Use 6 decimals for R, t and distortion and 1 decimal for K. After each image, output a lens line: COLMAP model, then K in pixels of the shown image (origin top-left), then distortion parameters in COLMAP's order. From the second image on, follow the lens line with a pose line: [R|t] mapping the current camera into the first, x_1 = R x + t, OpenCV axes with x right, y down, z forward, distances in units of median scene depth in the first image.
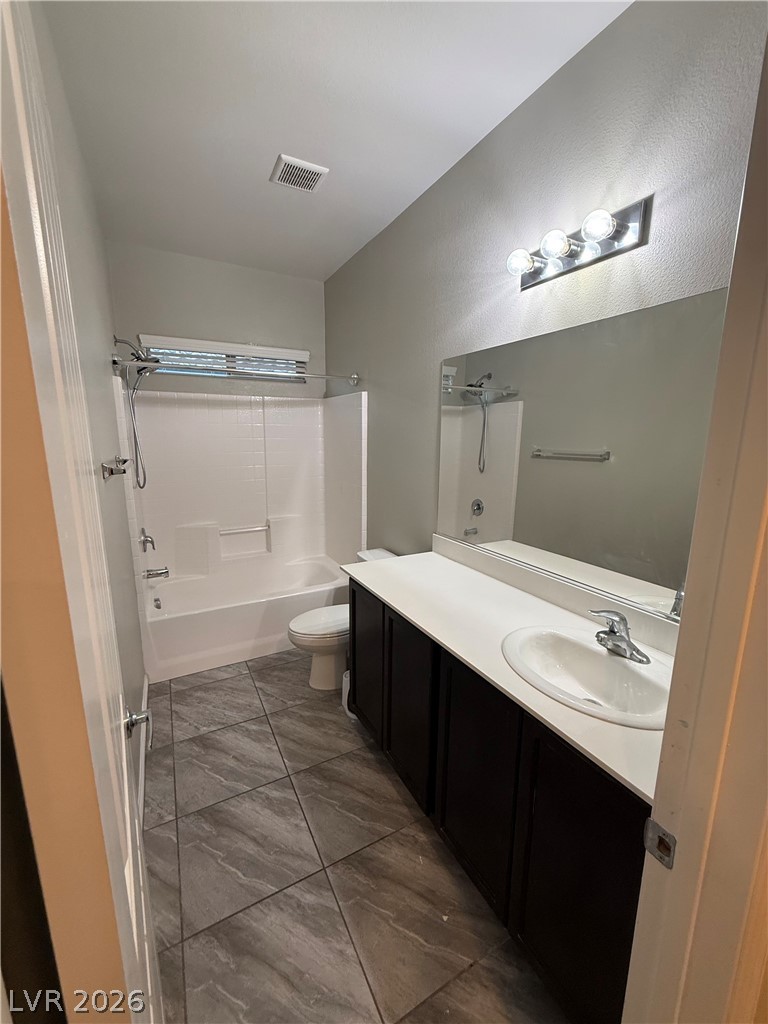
lens RADIAL K [[407.6, 0, 382.7], [0, 407.6, 513.0], [0, 0, 1]] dist [0.000531, 0.000181]
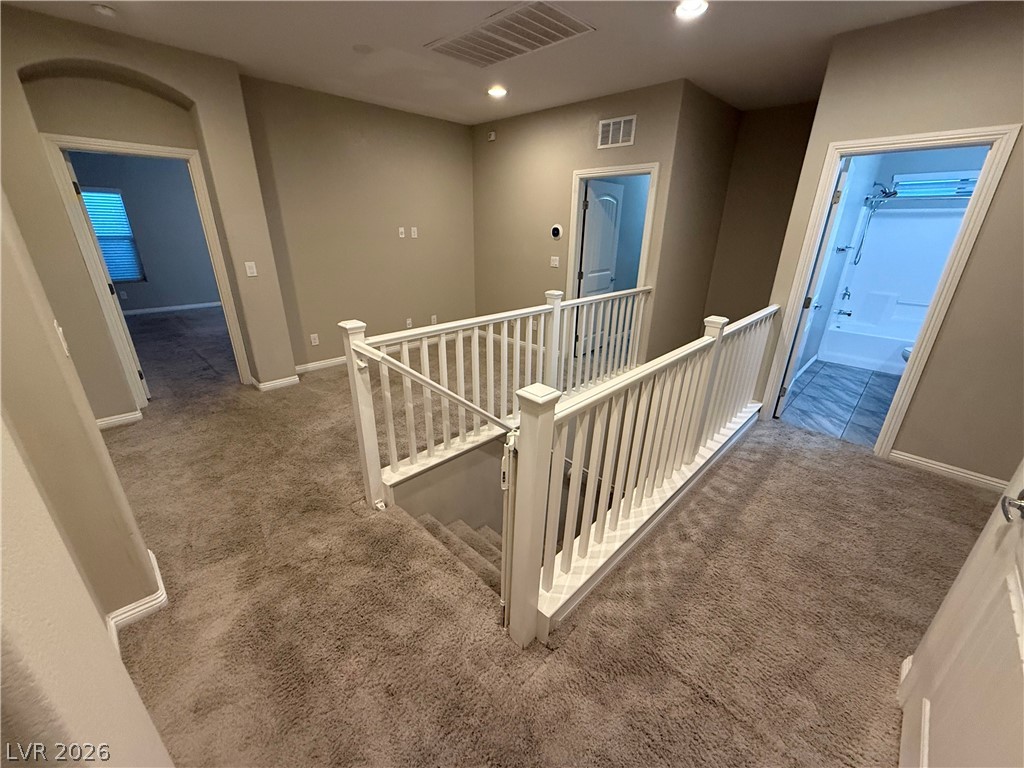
lens RADIAL K [[407.6, 0, 509.3], [0, 407.6, 381.6], [0, 0, 1]] dist [0.000531, 0.000181]
pose [[0.286923, 0.342258, -0.894726, 1.042774], [-0.195365, 0.935274, 0.295119, 0.252842], [0.937821, 0.090122, 0.335217, -1.381029]]
